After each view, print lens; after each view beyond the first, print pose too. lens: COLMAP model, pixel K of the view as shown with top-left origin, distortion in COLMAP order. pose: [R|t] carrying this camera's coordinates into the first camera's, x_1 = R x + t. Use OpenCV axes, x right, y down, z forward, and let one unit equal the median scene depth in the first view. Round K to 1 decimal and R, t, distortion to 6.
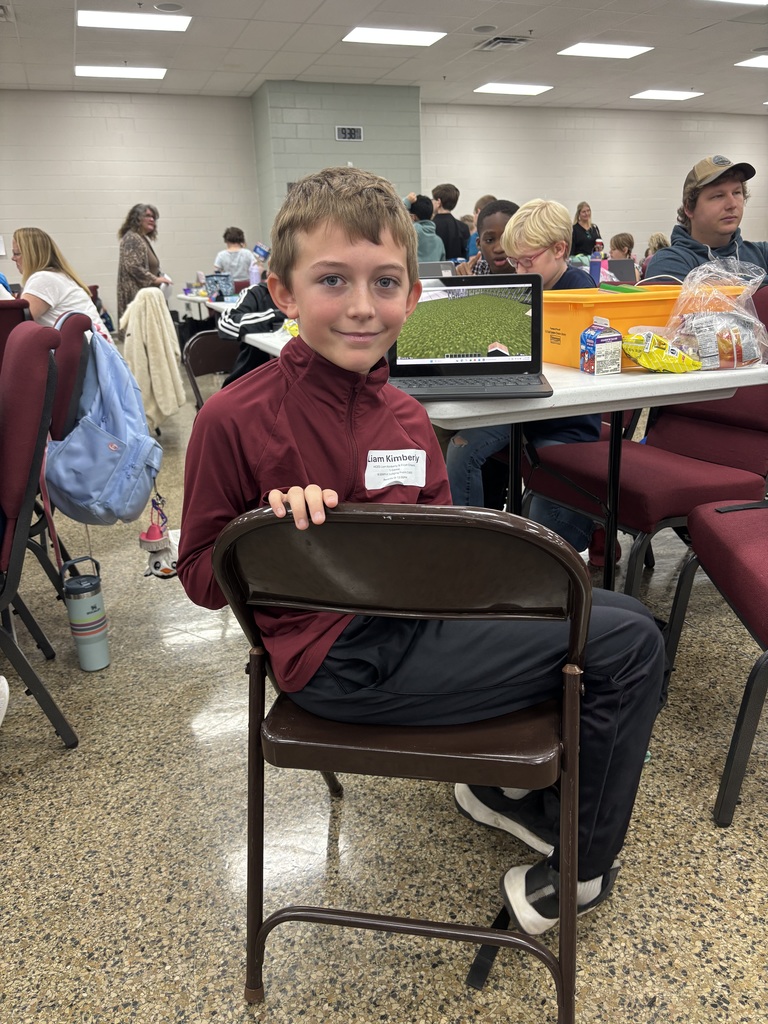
lens RADIAL K [[785.7, 0, 376.9], [0, 785.7, 527.3], [0, 0, 1]] dist [0.050948, -0.059254]
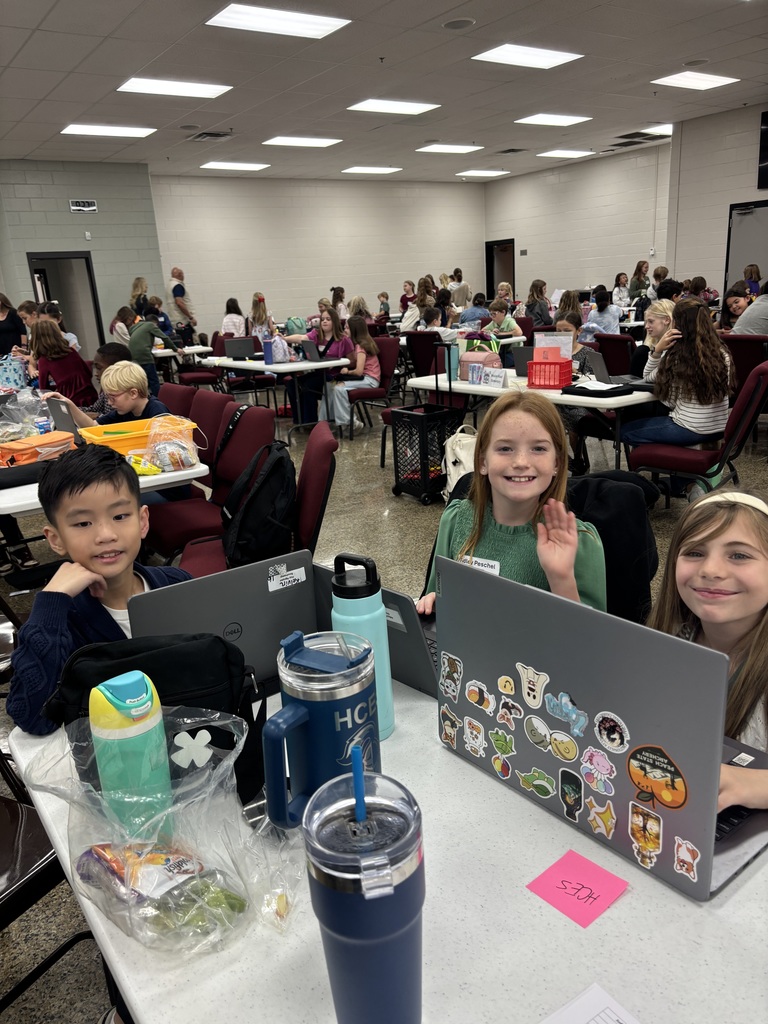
lens RADIAL K [[785.7, 0, 376.9], [0, 785.7, 527.3], [0, 0, 1]] dist [0.050948, -0.059254]
pose [[0.967309, -0.098845, 0.233545, 0.452492], [0.106960, 0.994013, -0.022308, 0.033570], [-0.229942, 0.046559, 0.972090, -0.987603]]
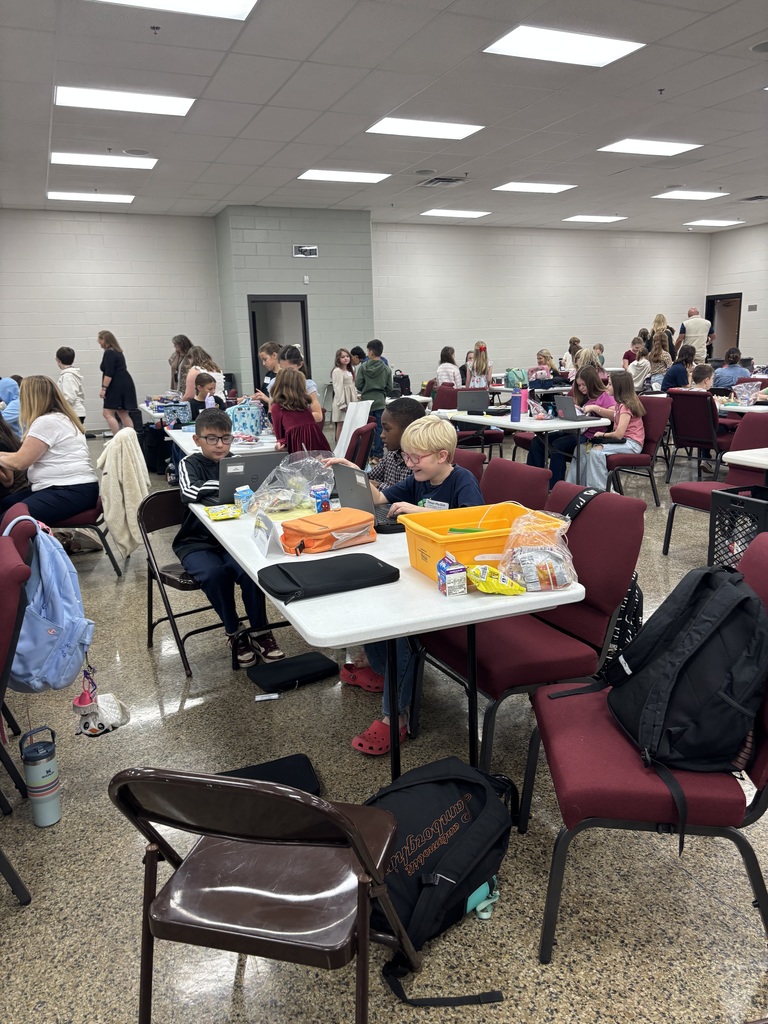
lens RADIAL K [[784.3, 0, 384.0], [0, 784.3, 512.0], [0, 0, 1]] dist [0.060979, -0.073454]
pose [[0.998538, -0.004966, 0.053833, 0.101692], [0.010859, 0.993902, -0.109732, -0.191036], [-0.052960, 0.110156, 0.992502, -0.309238]]
